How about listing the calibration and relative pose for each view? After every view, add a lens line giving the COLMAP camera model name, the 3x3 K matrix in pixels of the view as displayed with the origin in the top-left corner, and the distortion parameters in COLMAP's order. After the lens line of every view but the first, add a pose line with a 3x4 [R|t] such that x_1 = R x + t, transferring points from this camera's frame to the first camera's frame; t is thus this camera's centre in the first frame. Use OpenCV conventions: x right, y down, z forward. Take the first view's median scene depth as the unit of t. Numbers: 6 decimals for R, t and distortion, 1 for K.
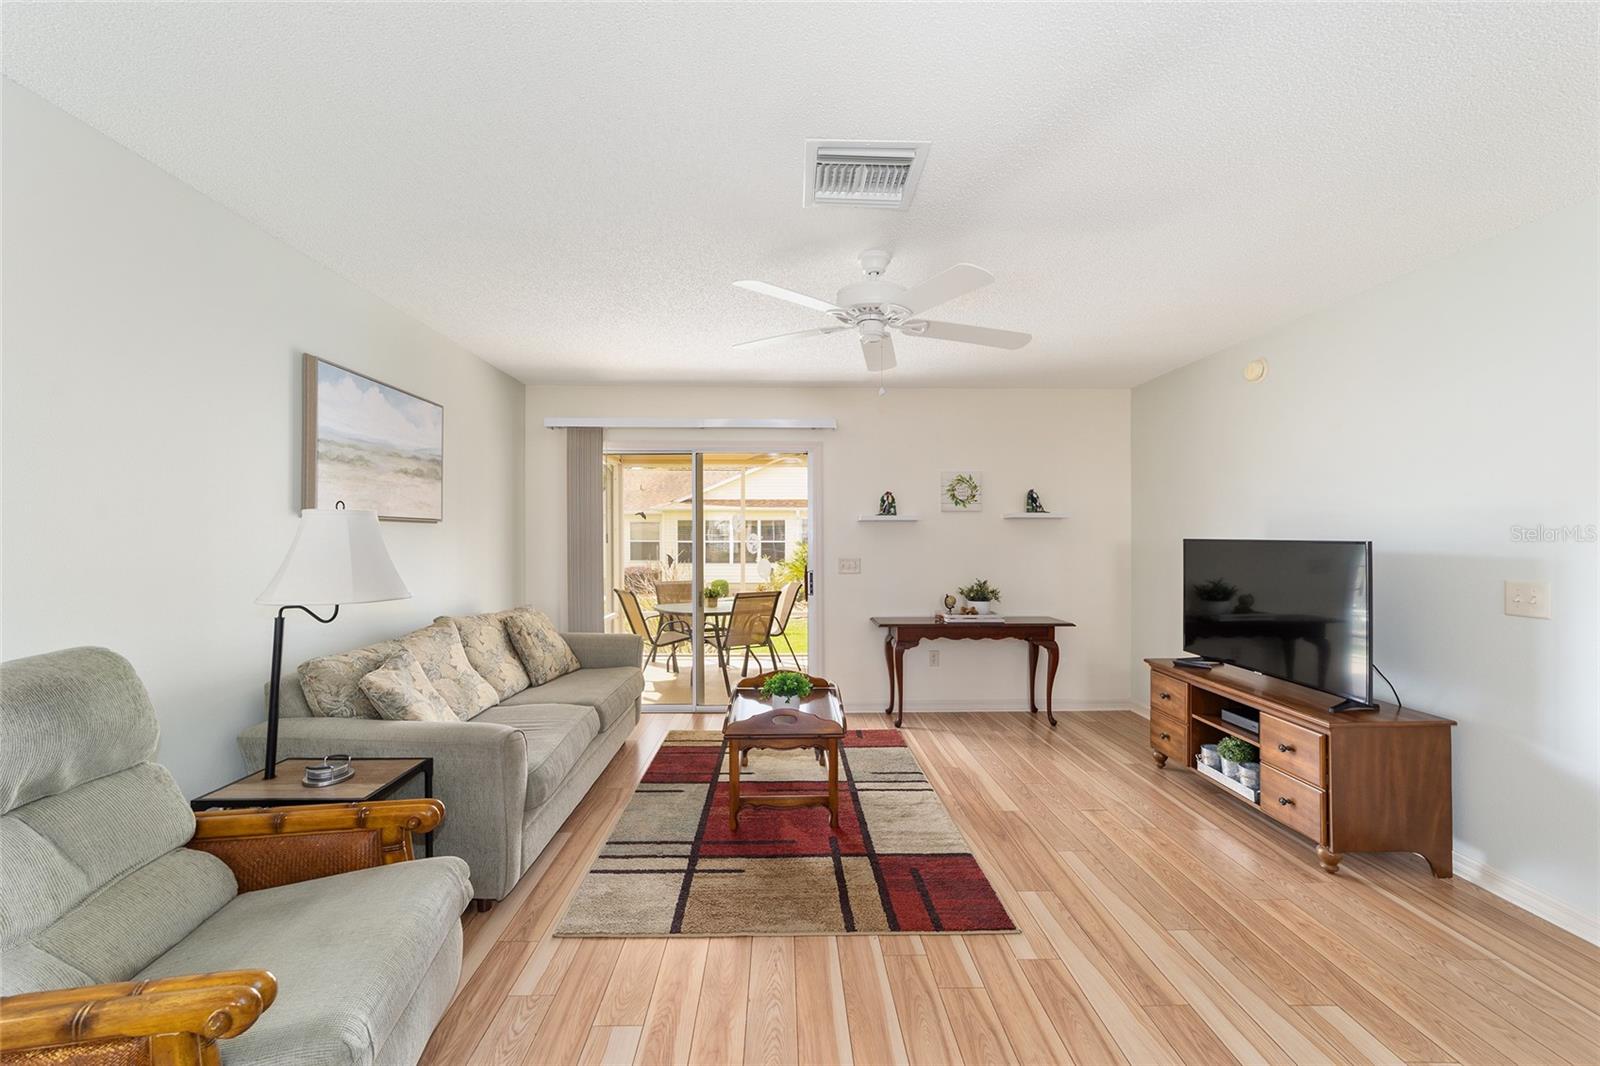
lens RADIAL K [[614.3, 0, 792.5], [0, 614.3, 533.6], [0, 0, 1]] dist [-0.015103, 0.007764]
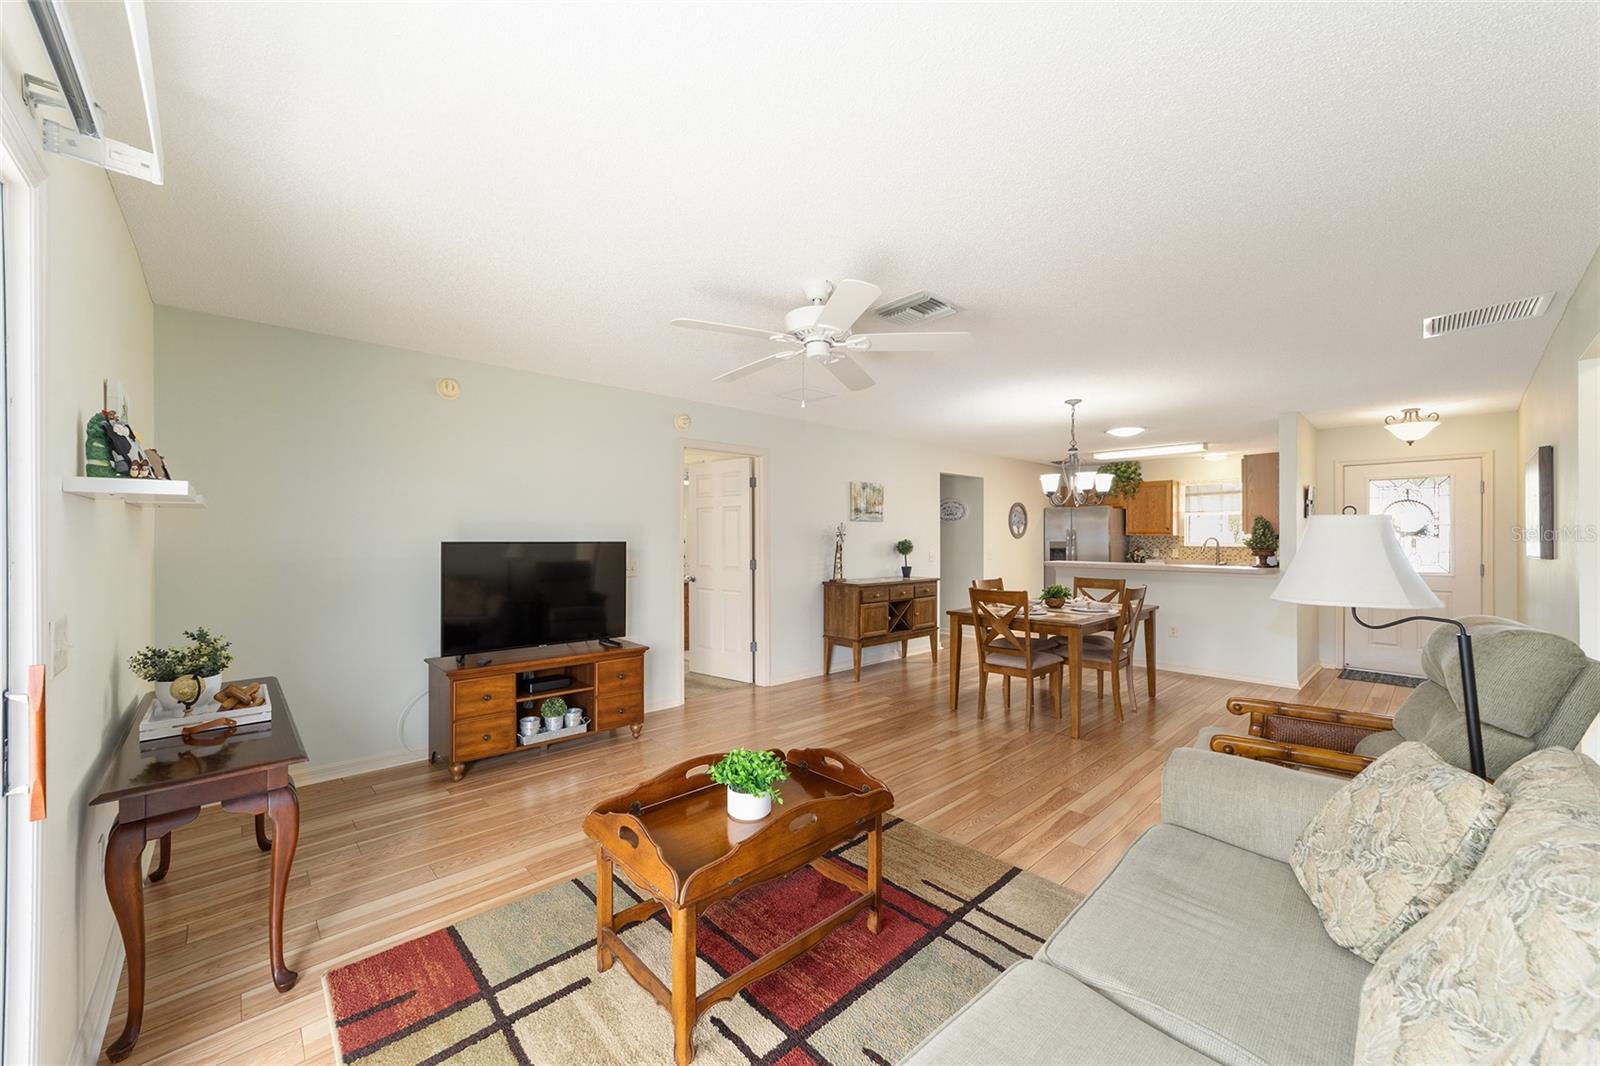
lens RADIAL K [[614.3, 0, 792.7], [0, 614.3, 536.1], [0, 0, 1]] dist [-0.015103, 0.007764]
pose [[-0.668303, 0.000393, 0.743889, -0.420017], [-0.002876, 0.999991, -0.003112, 0.000819], [-0.743883, -0.004220, -0.668296, 1.136032]]
